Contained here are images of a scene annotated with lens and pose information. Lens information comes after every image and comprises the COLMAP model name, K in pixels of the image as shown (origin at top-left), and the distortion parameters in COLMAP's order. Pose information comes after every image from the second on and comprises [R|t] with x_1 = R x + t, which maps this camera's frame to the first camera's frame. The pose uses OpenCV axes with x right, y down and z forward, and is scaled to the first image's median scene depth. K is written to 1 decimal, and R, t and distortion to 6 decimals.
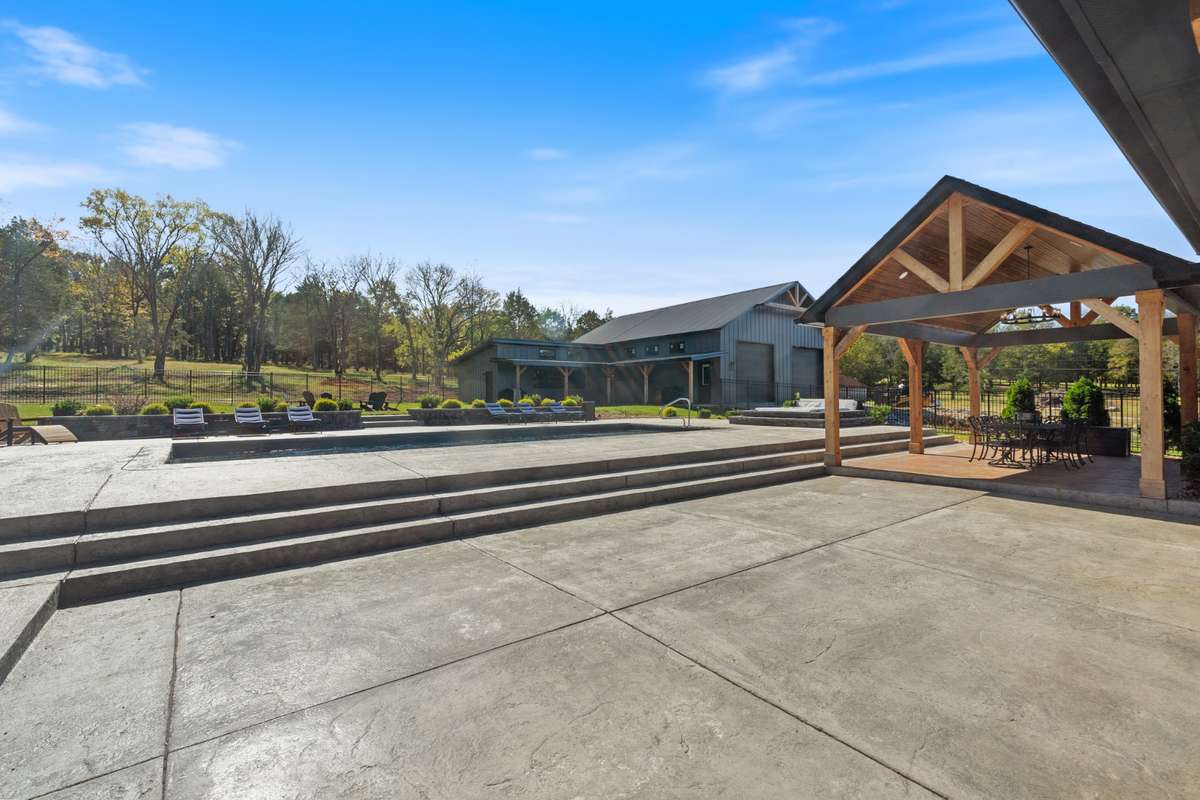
lens RADIAL K [[536.2, 0, 603.1], [0, 536.2, 397.4], [0, 0, 1]] dist [0.003416, 0.000005]
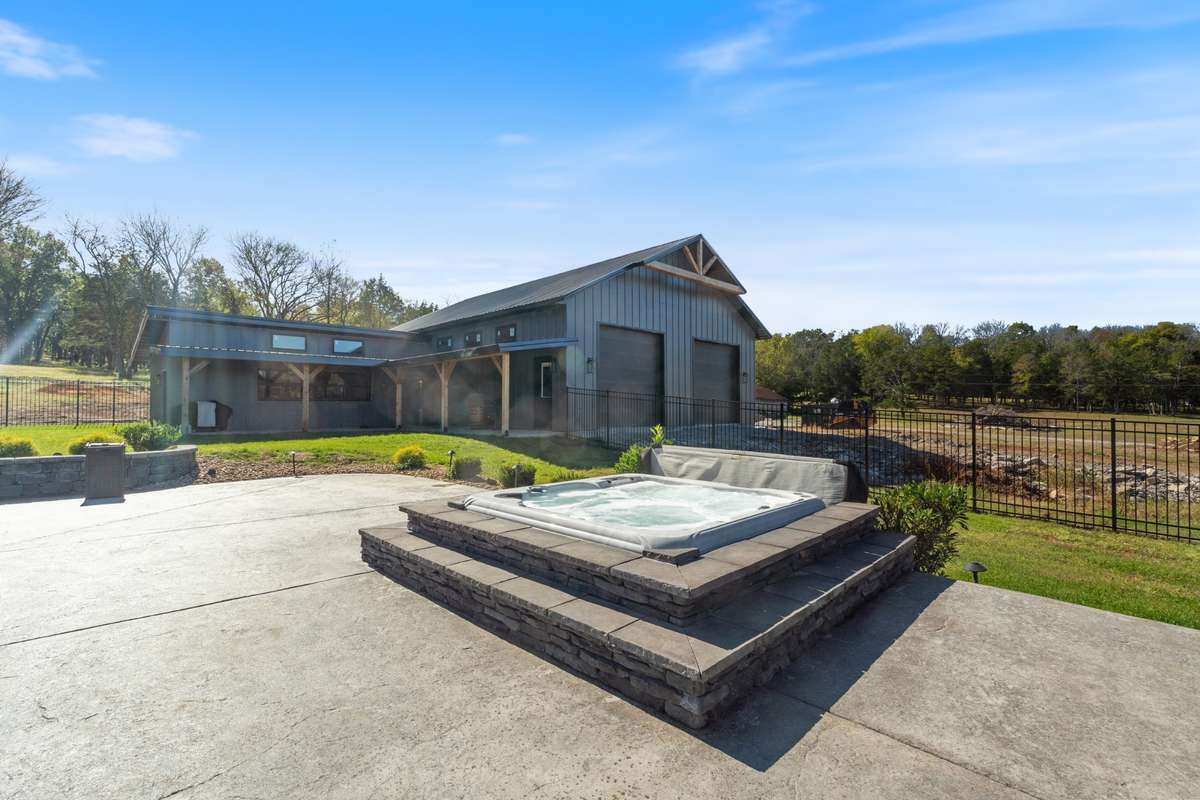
lens RADIAL K [[536.2, 0, 606.2], [0, 536.2, 403.7], [0, 0, 1]] dist [0.003416, 0.000005]
pose [[0.990147, 0.007259, 0.139842, 0.168004], [-0.006125, 0.999945, -0.008536, -0.011817], [-0.139896, 0.007596, 0.990137, 0.397532]]
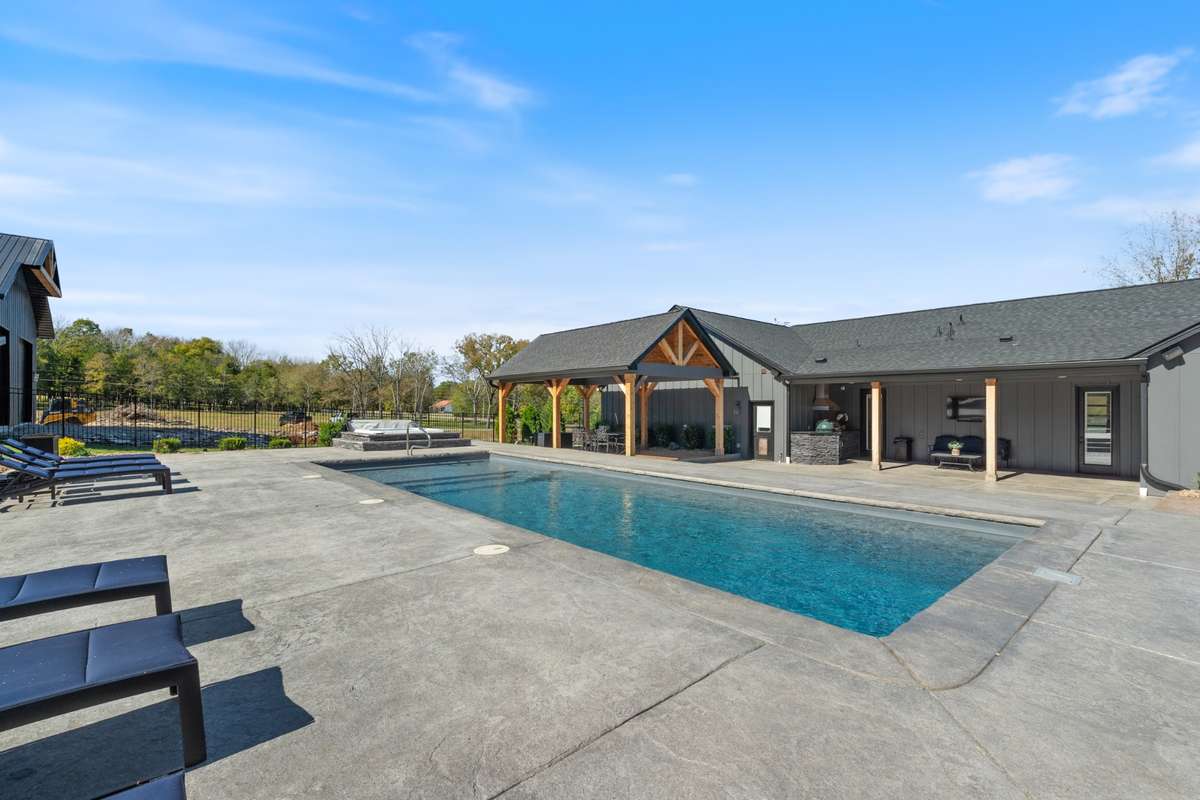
lens RADIAL K [[539.2, 0, 603.8], [0, 539.2, 403.7], [0, 0, 1]] dist [0.001029, -0.000168]
pose [[-0.056853, 0.008861, 0.998343, -0.333323], [0.001002, 0.999961, -0.008819, -0.010894], [-0.998382, 0.000499, -0.056859, 0.359008]]
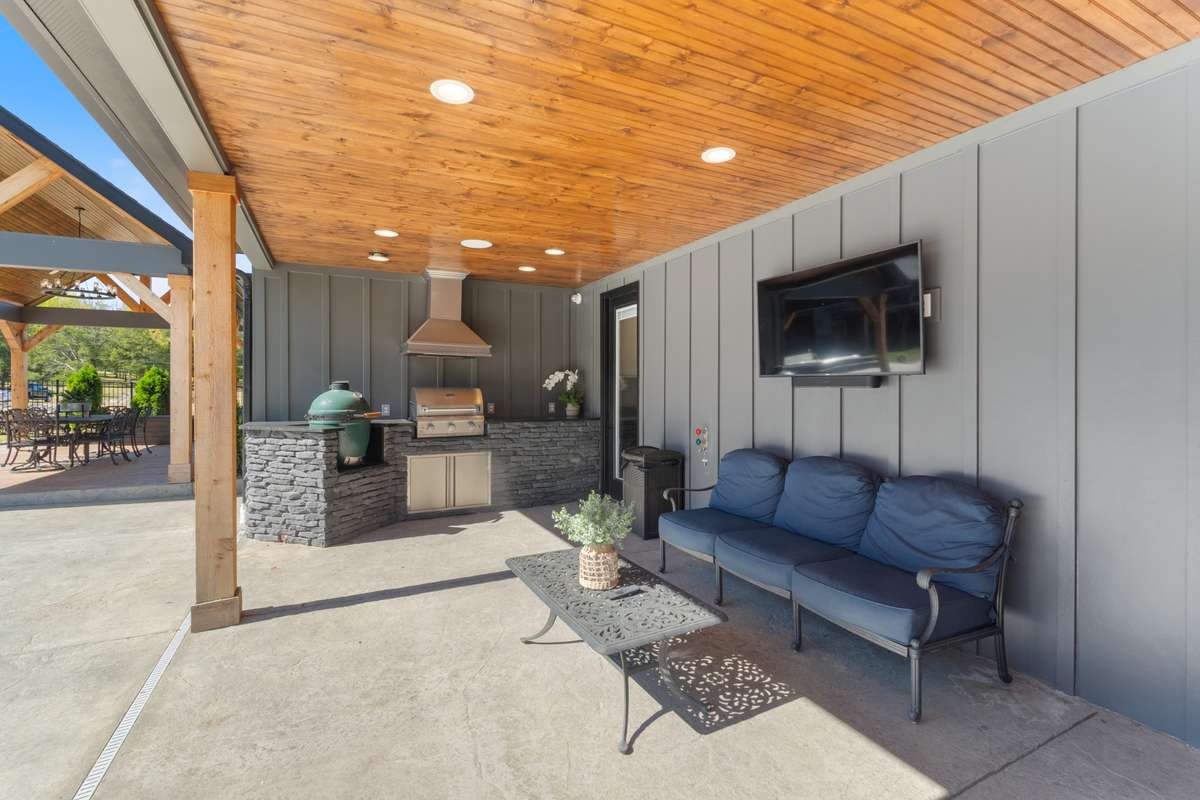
lens RADIAL K [[536.2, 0, 599.6], [0, 536.2, 393.2], [0, 0, 1]] dist [0.003416, 0.000005]
pose [[0.193929, -0.001448, 0.981015, 0.036213], [-0.001888, 0.999997, 0.001850, 0.003184], [-0.981014, -0.002211, 0.193925, 0.008225]]
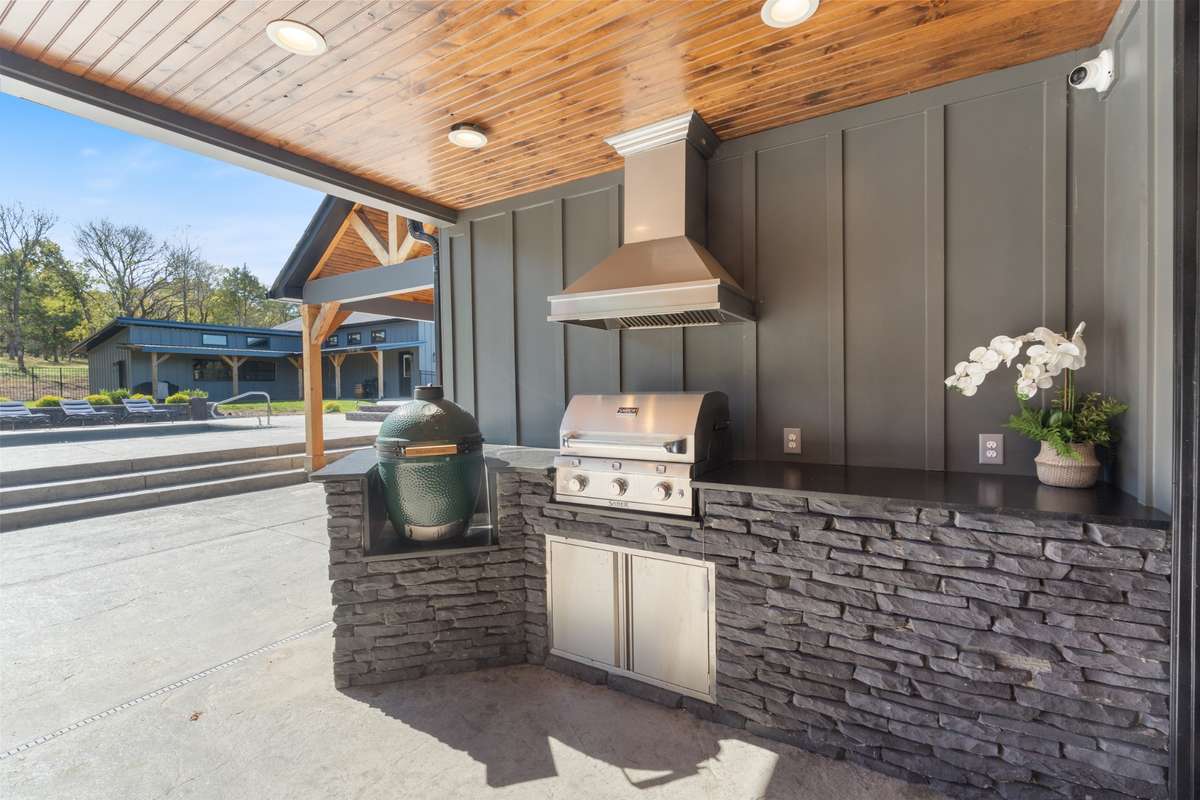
lens RADIAL K [[536.2, 0, 597.3], [0, 536.2, 401.2], [0, 0, 1]] dist [0.003416, 0.000005]
pose [[0.937761, -0.014629, 0.346973, 0.170667], [0.008037, 0.999759, 0.020430, 0.001299], [-0.347189, -0.016370, 0.937652, 0.021114]]
